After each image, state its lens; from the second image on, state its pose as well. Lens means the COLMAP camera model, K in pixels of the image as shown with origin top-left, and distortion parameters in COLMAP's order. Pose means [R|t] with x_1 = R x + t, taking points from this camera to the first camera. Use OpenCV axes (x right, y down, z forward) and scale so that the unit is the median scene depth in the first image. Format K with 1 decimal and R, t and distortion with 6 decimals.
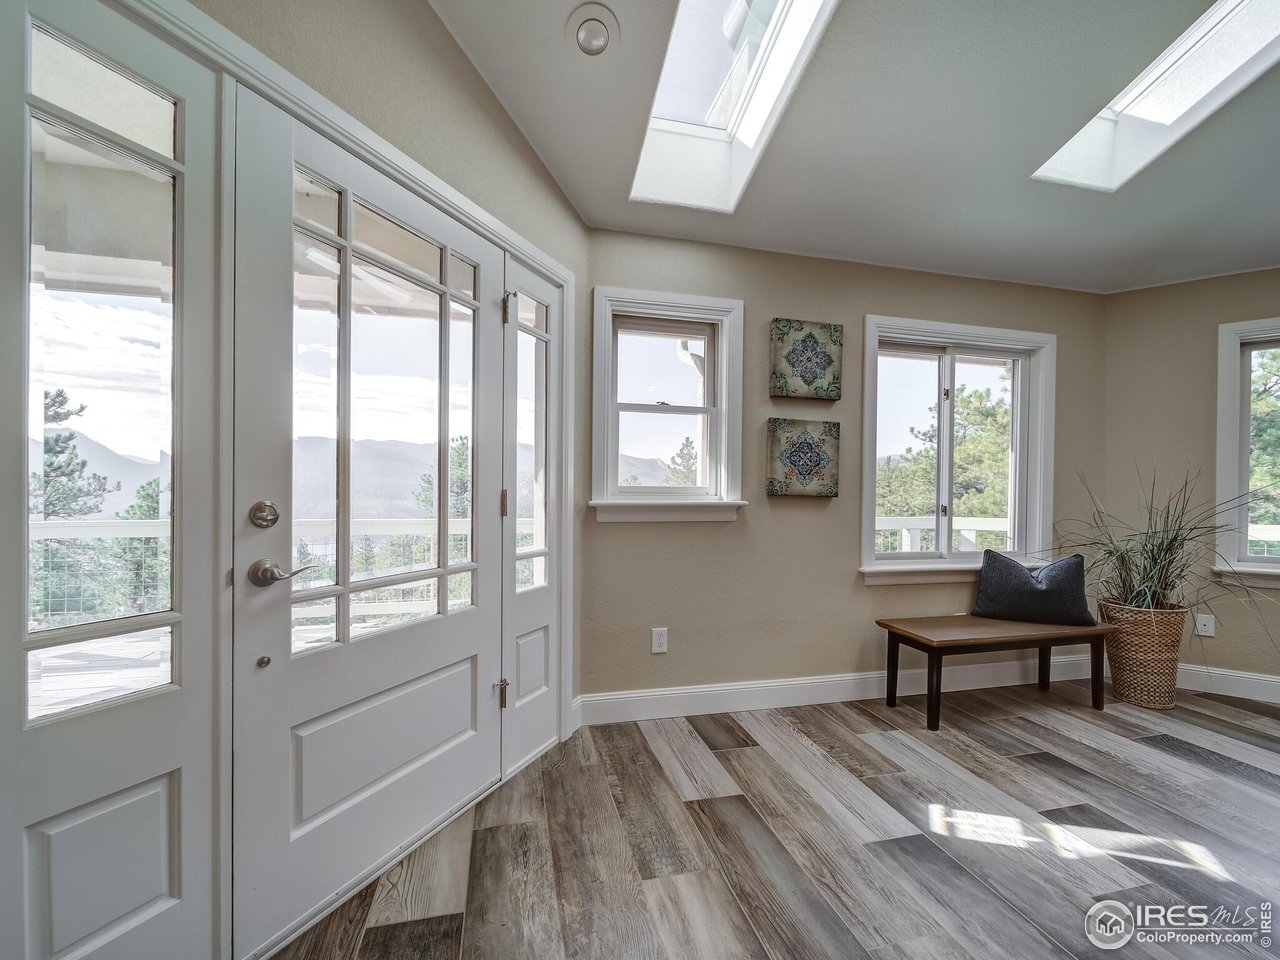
lens RADIAL K [[508.9, 0, 632.8], [0, 508.9, 502.6], [0, 0, 1]] dist [-0.002391, -0.000510]
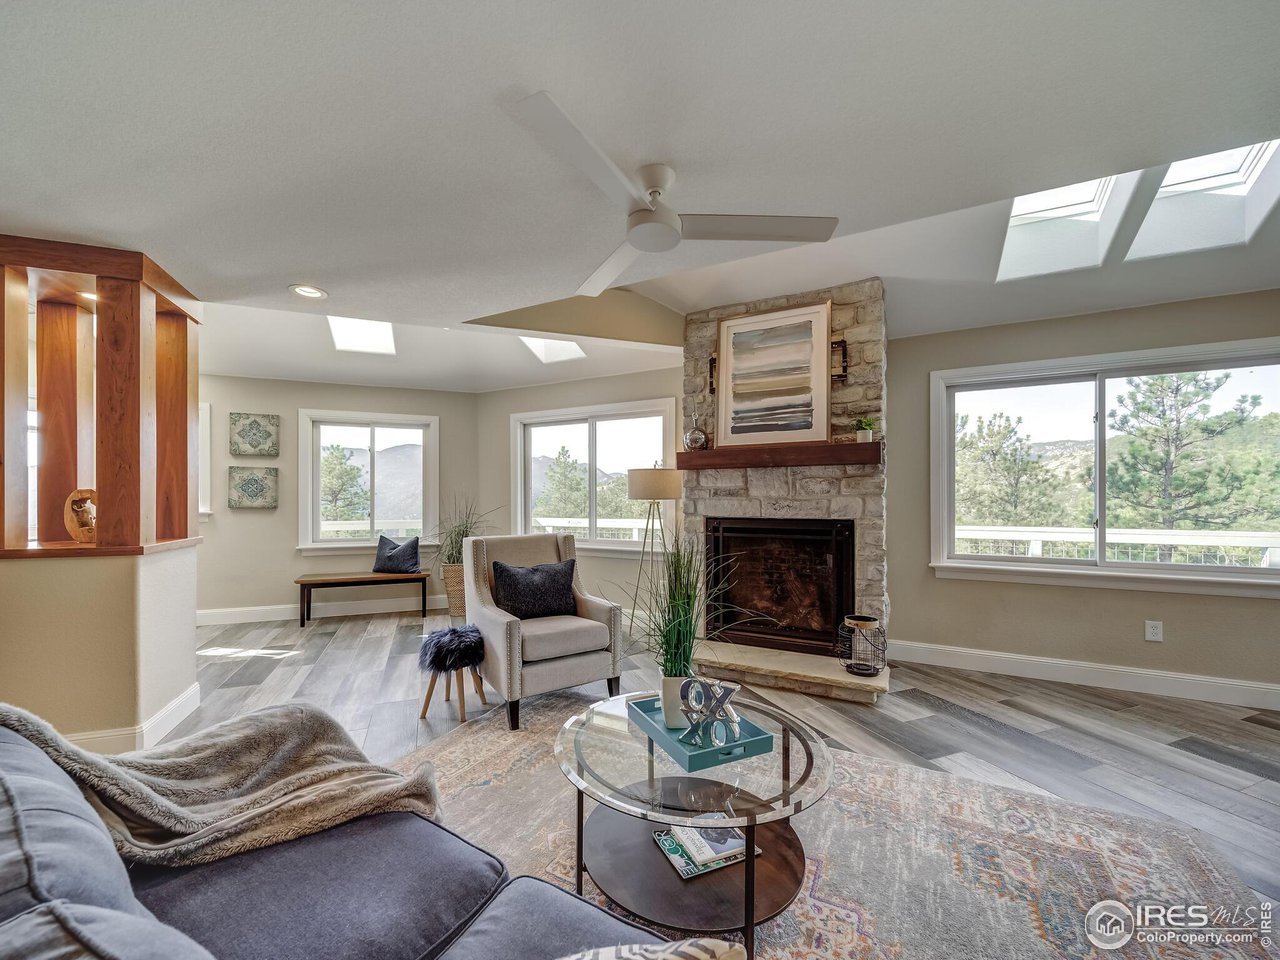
lens RADIAL K [[508.9, 0, 632.8], [0, 508.9, 502.6], [0, 0, 1]] dist [-0.002391, -0.000510]
pose [[0.991149, -0.012167, 0.132194, 1.457875], [0.013354, 0.999878, -0.008092, 0.000965], [-0.132079, 0.009786, 0.991191, -1.010205]]
